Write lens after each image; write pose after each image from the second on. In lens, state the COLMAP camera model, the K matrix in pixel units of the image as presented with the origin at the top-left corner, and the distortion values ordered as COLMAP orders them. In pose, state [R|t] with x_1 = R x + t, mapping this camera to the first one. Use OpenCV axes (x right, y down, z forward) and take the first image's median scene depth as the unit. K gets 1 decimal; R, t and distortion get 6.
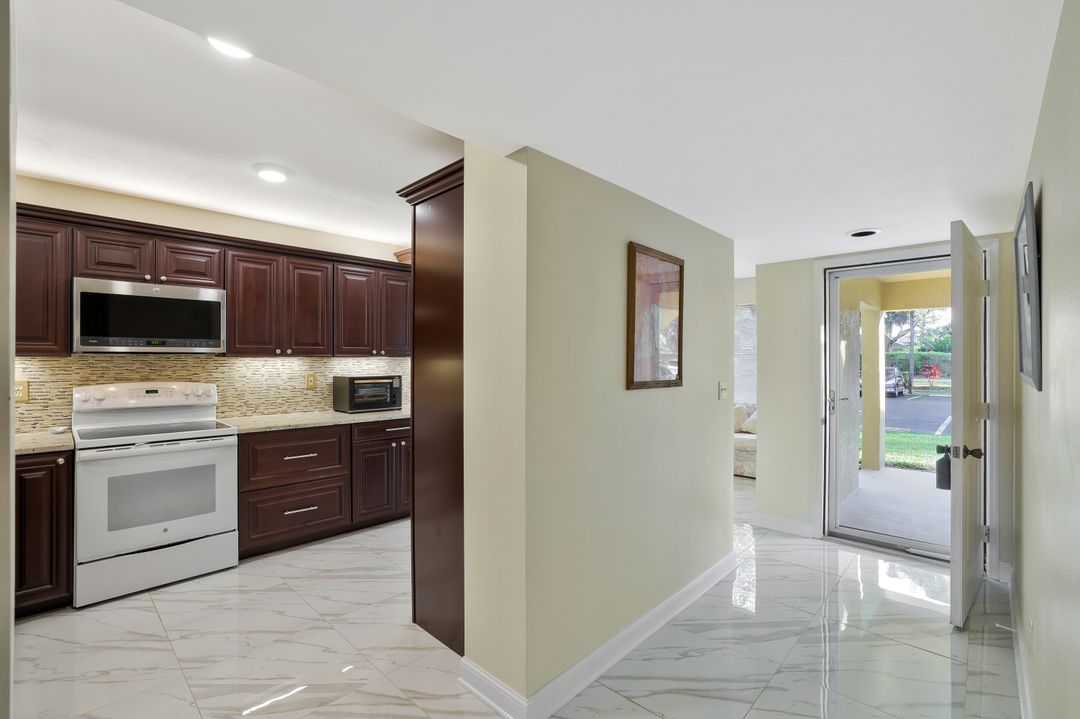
lens RADIAL K [[484.0, 0, 533.6], [0, 484.0, 361.2], [0, 0, 1]] dist [-0.016694, 0.006884]
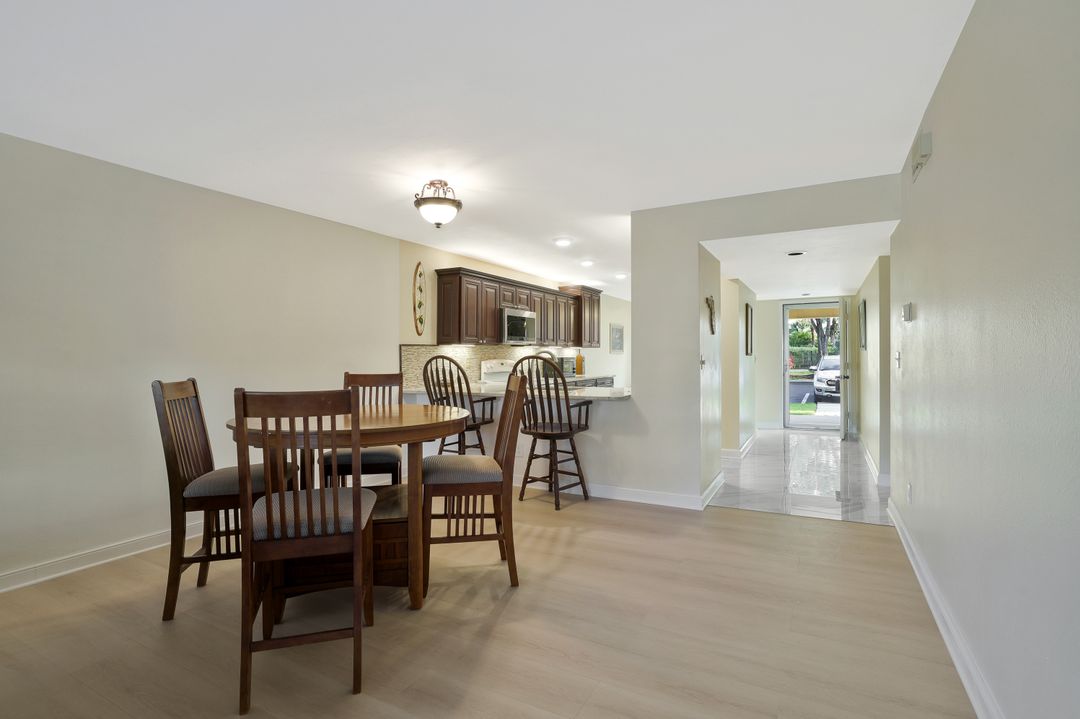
lens RADIAL K [[531.5, 0, 546.3], [0, 531.5, 360.6], [0, 0, 1]] dist [0.001597, 0.000089]
pose [[0.961710, -0.013427, 0.273740, -1.325094], [0.011437, 0.999895, 0.008863, 0.035066], [-0.273831, -0.005393, 0.961763, -1.236362]]
